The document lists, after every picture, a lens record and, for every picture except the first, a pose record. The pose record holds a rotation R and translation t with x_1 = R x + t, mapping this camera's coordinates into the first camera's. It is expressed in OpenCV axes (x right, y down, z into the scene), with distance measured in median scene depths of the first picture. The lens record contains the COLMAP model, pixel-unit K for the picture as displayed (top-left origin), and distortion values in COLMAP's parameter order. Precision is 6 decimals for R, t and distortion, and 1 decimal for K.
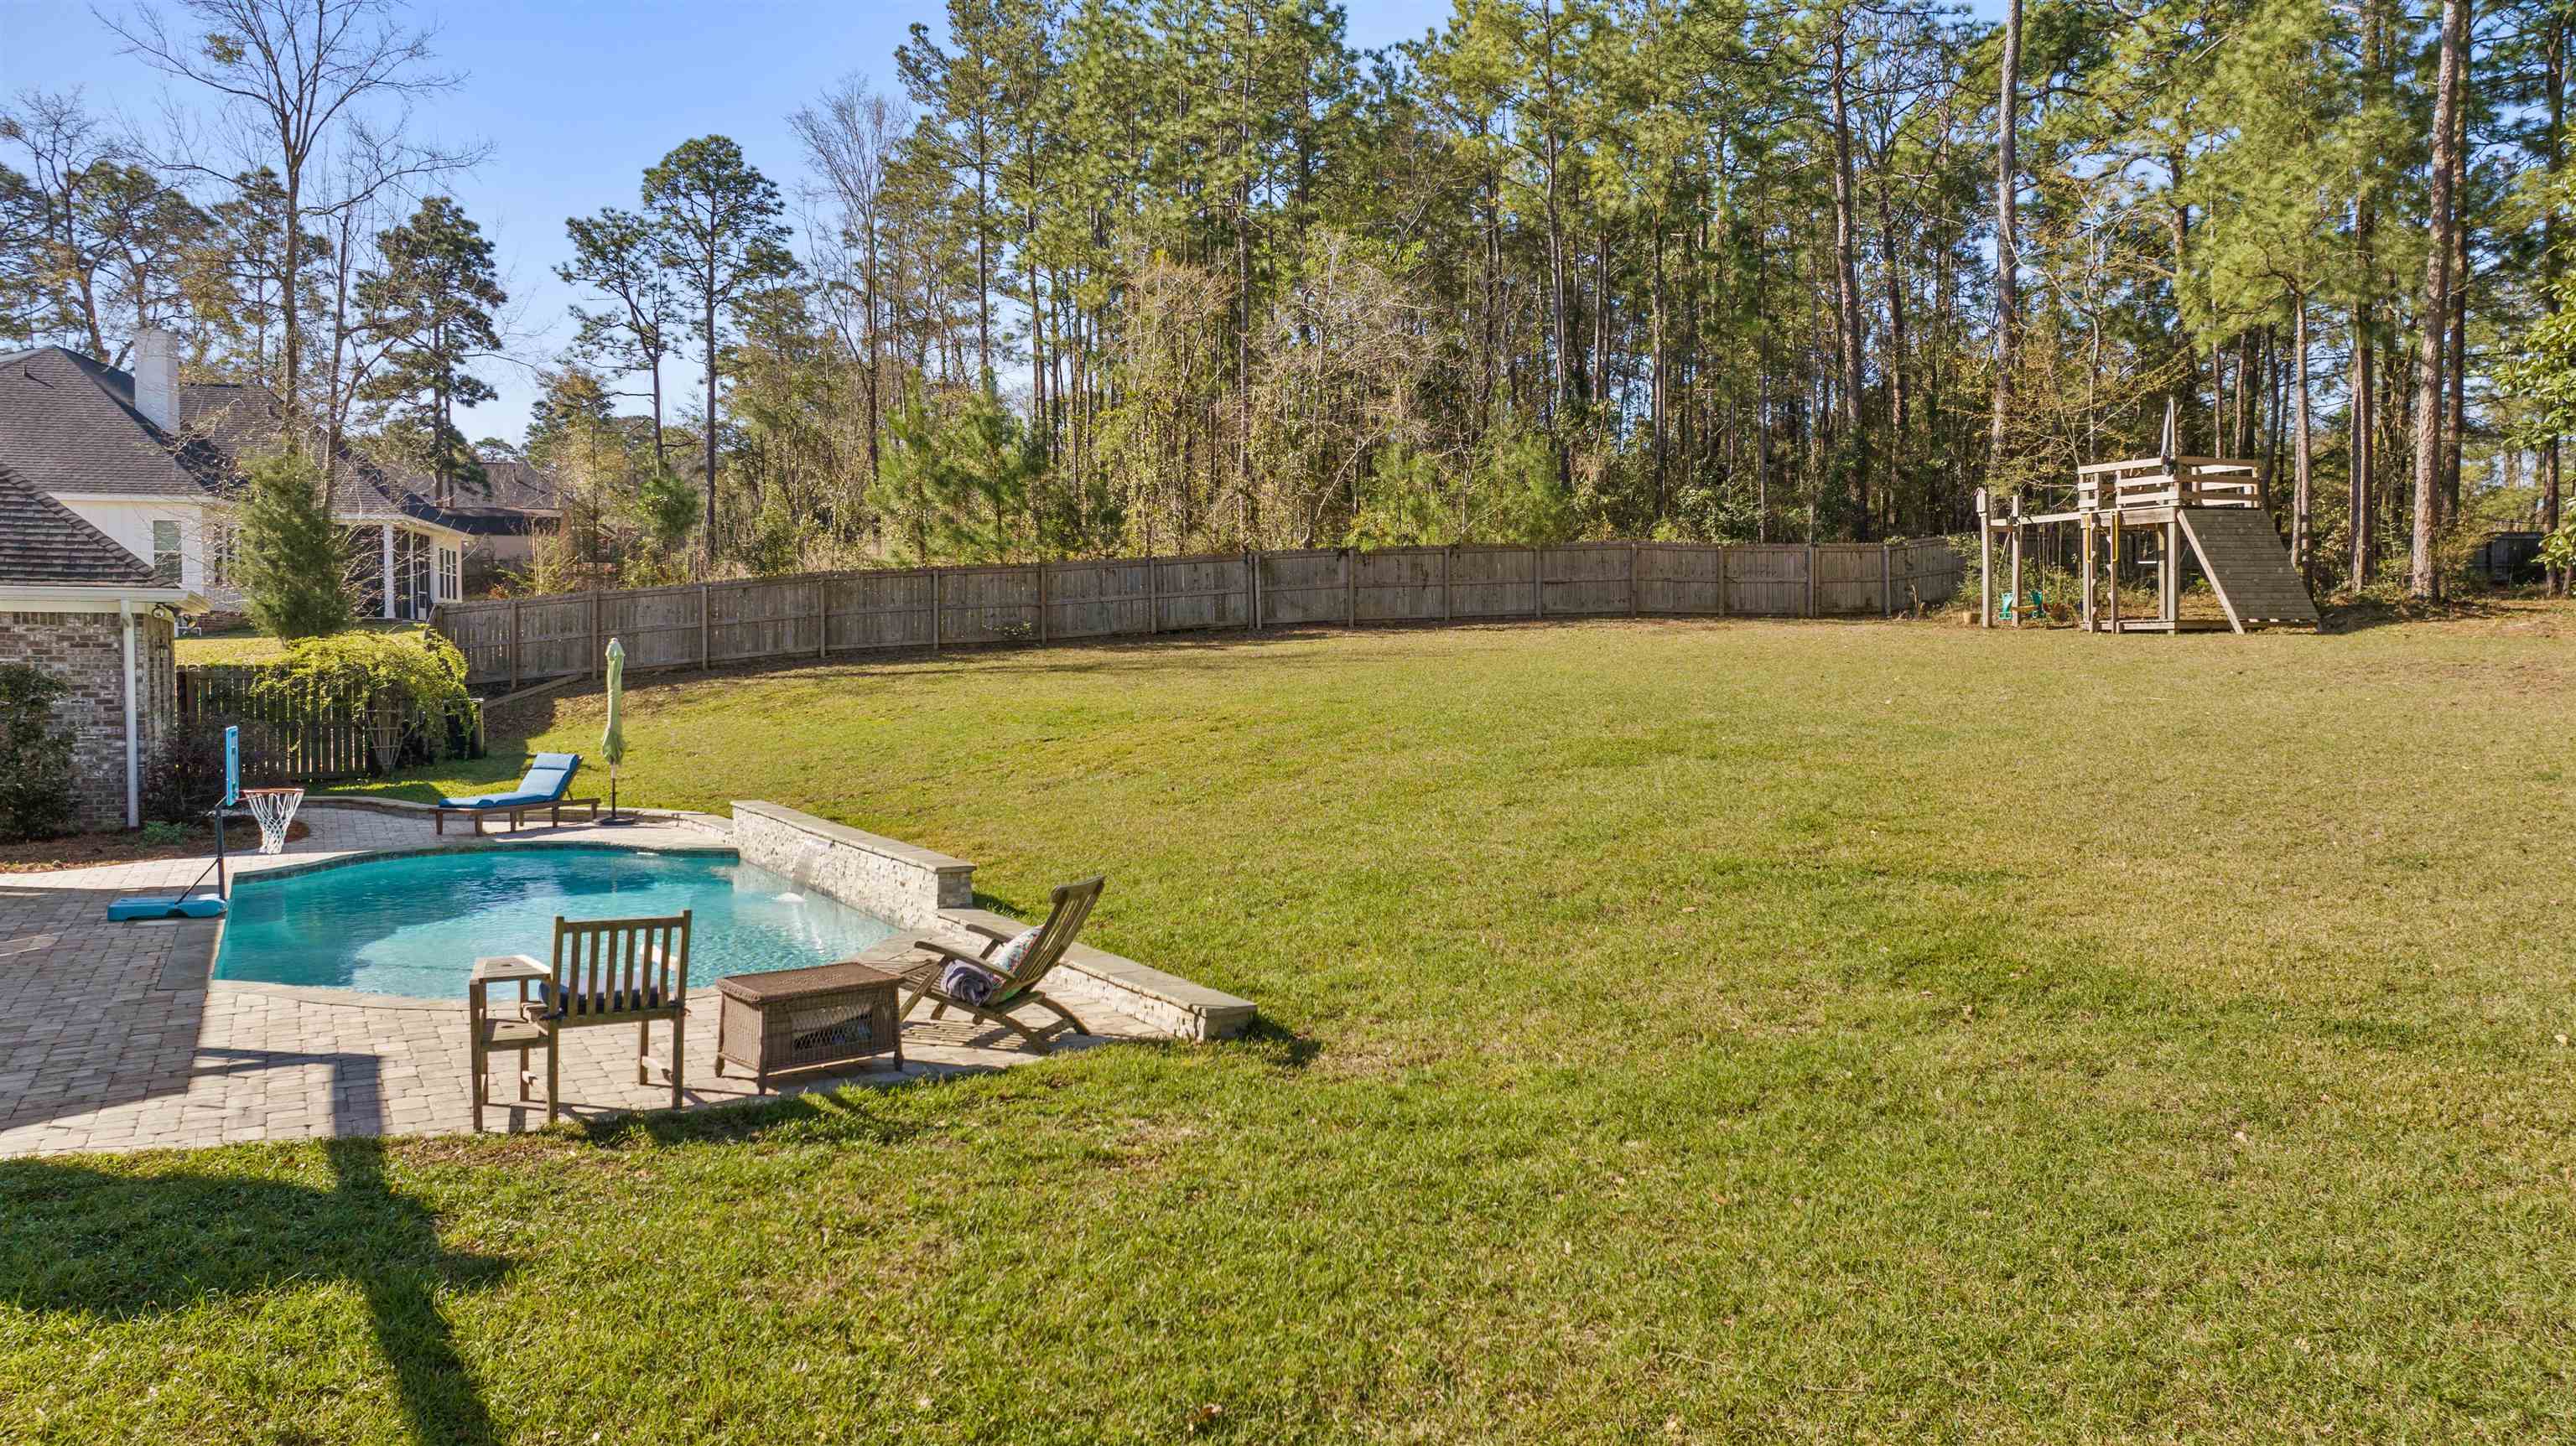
lens RADIAL K [[1797.1, 0, 1306.1], [0, 1797.1, 726.3], [0, 0, 1]] dist [-0.031483, 0.020262]
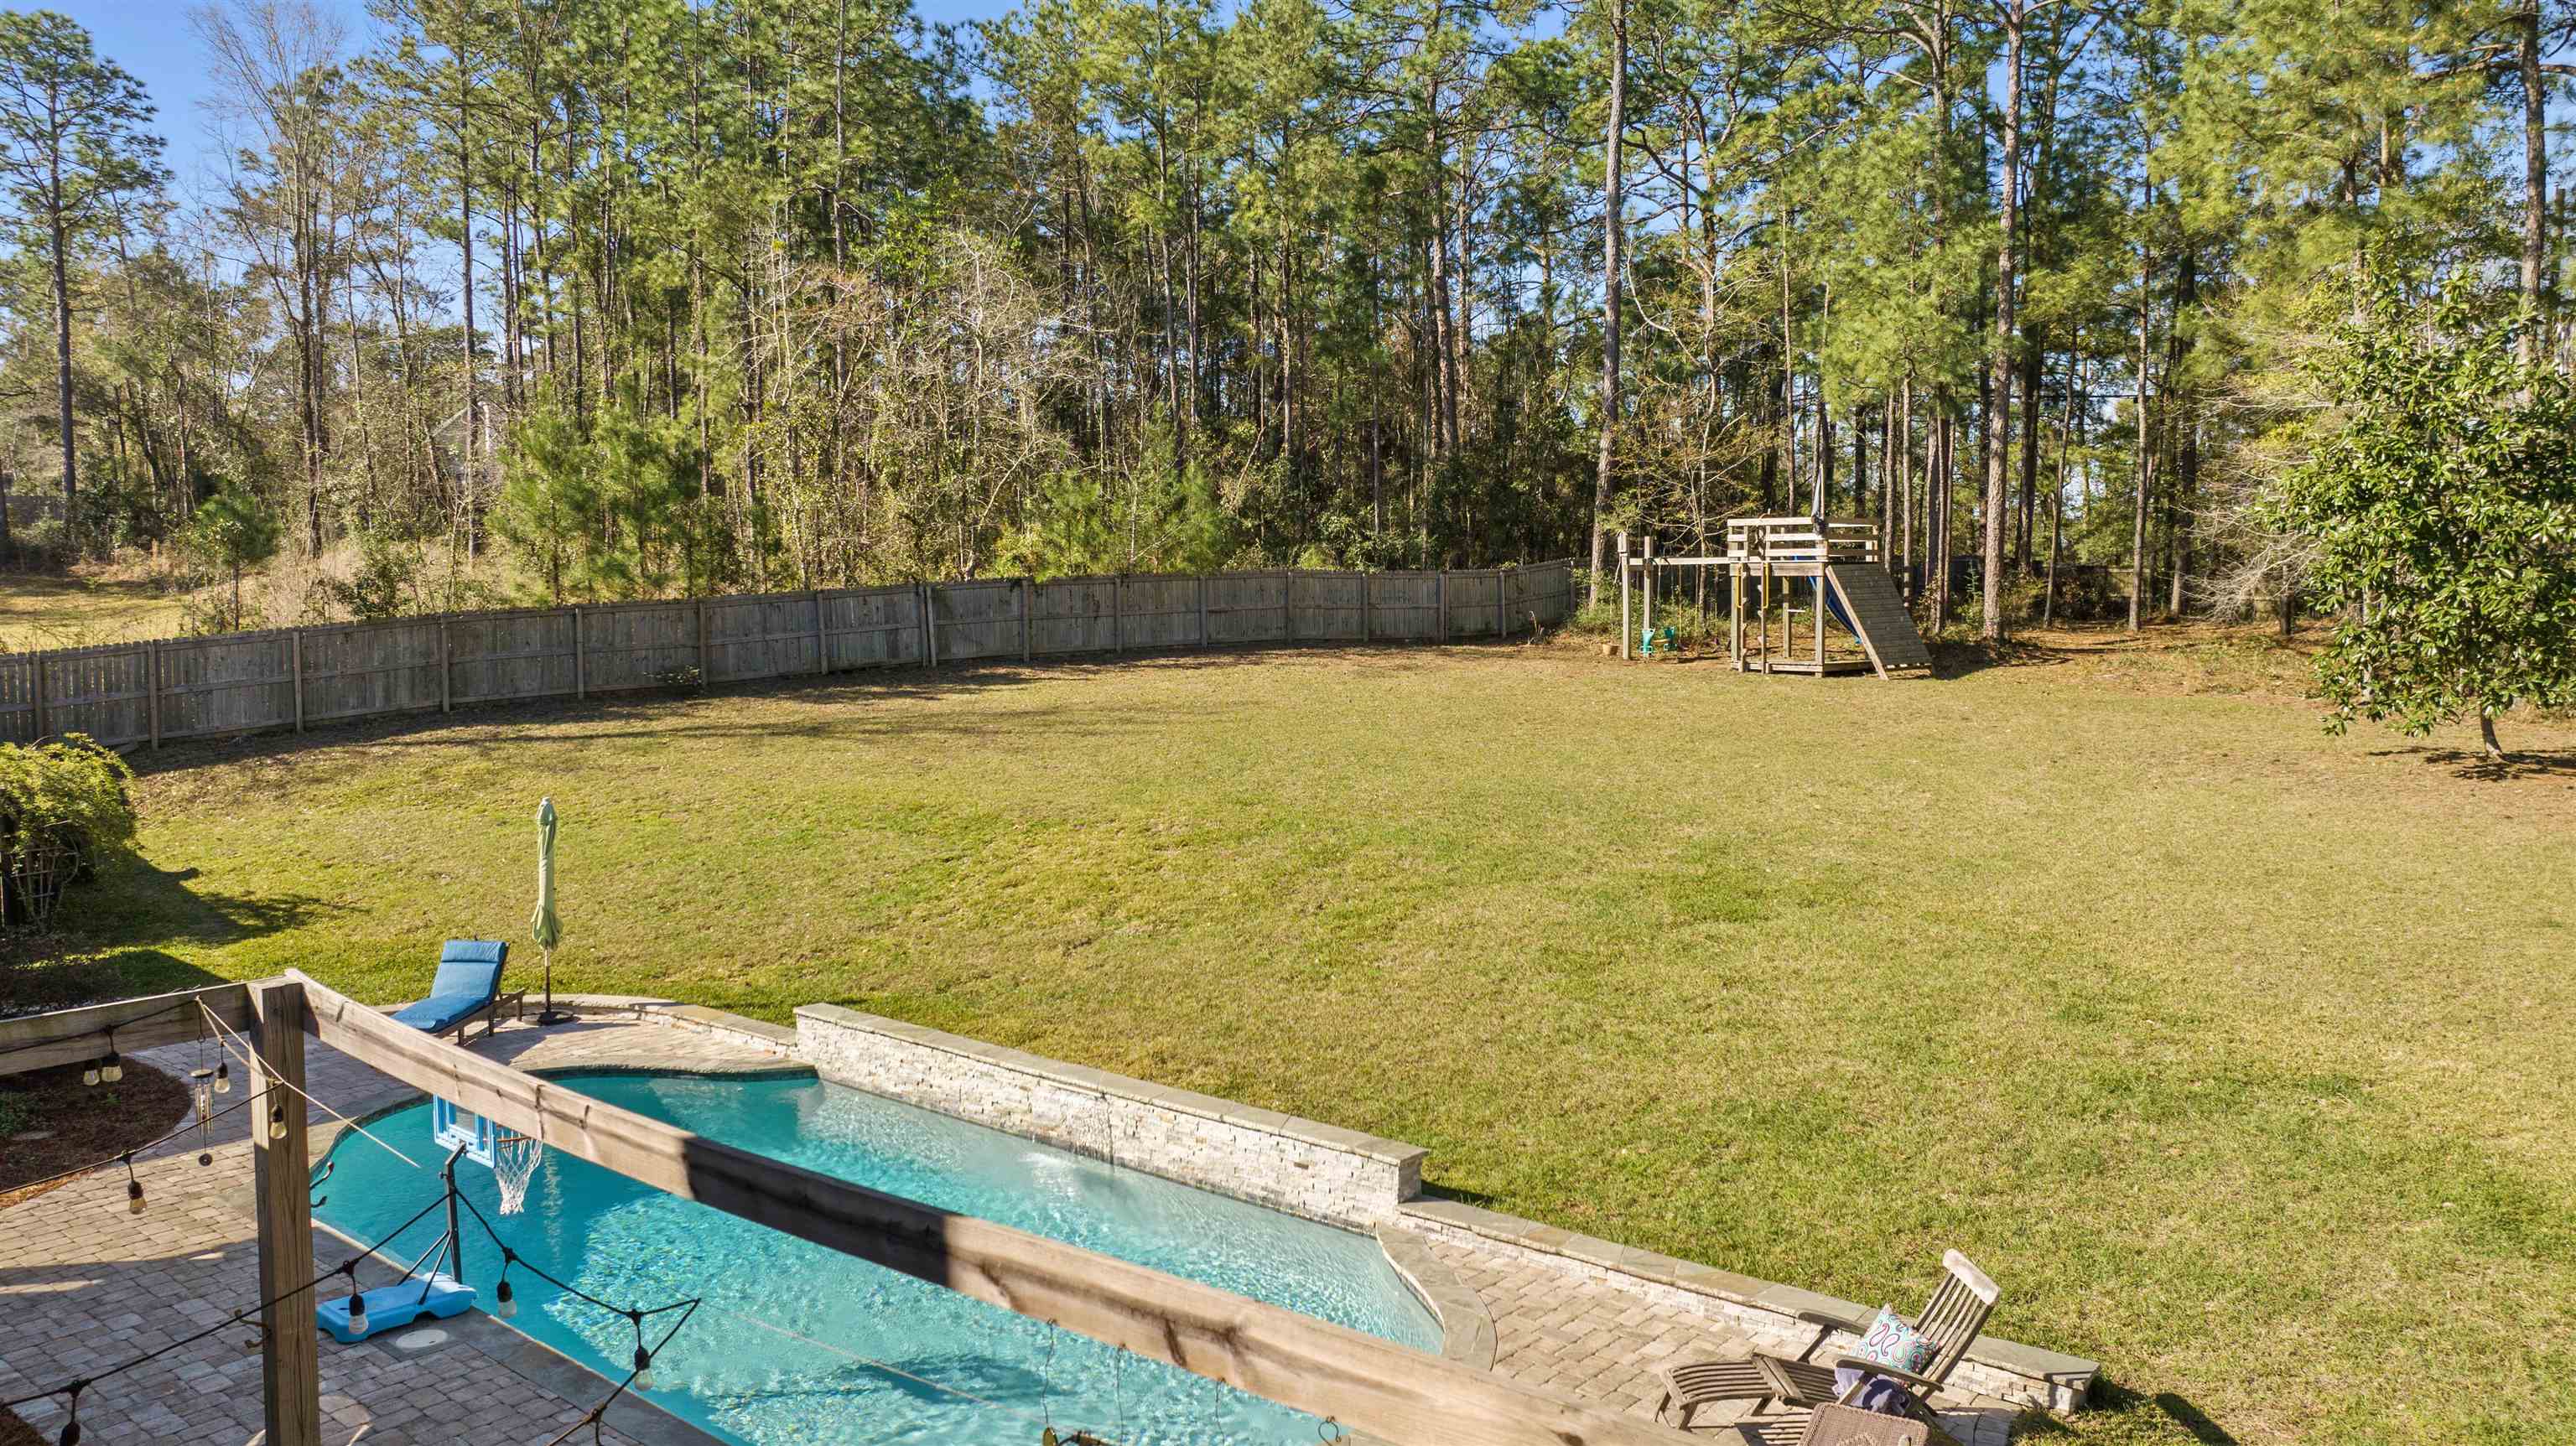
lens RADIAL K [[1797.1, 0, 1292.6], [0, 1797.1, 720.0], [0, 0, 1]] dist [-0.031483, 0.020262]
pose [[0.936275, -0.023405, 0.350489, -0.192234], [0.012480, 0.999364, 0.033398, -0.058914], [-0.351047, -0.026896, 0.935971, 0.060673]]
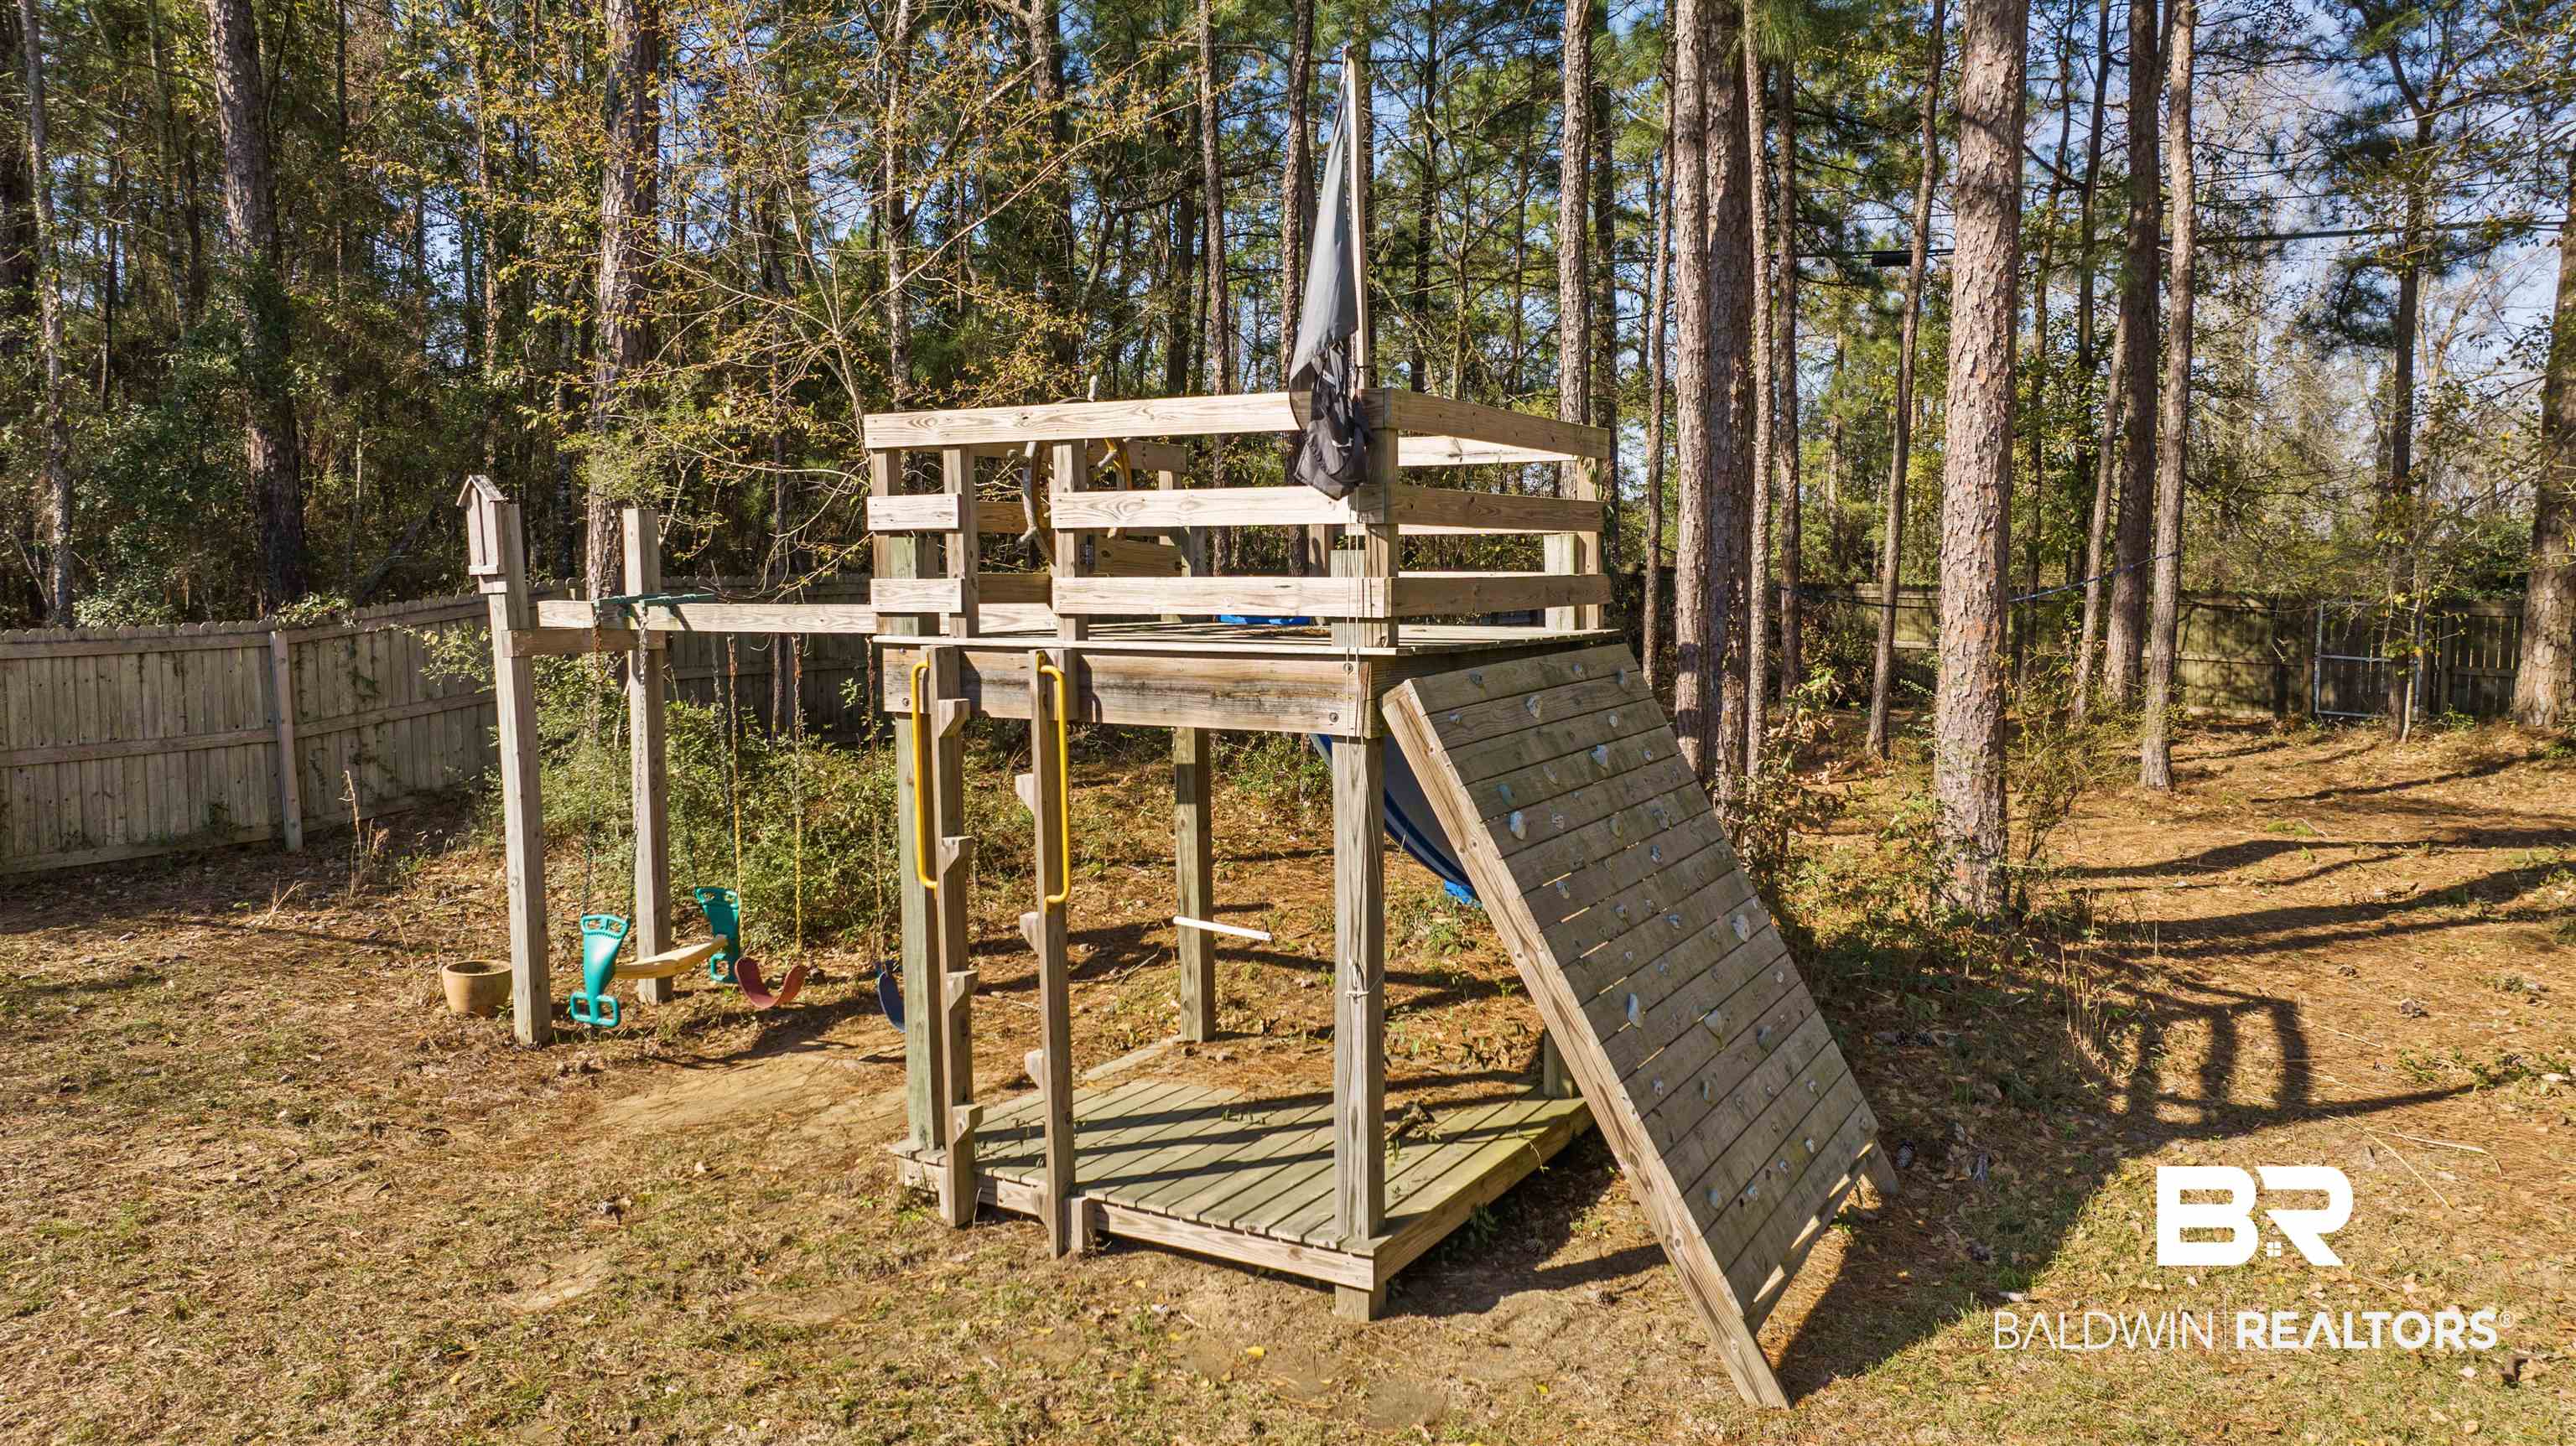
lens RADIAL K [[1797.1, 0, 1297.1], [0, 1797.1, 729.3], [0, 0, 1]] dist [-0.031483, 0.020262]
pose [[0.793615, -0.040194, 0.607091, 0.324253], [0.016263, 0.998860, 0.044872, -0.110449], [-0.608202, -0.025738, 0.793365, 0.757908]]
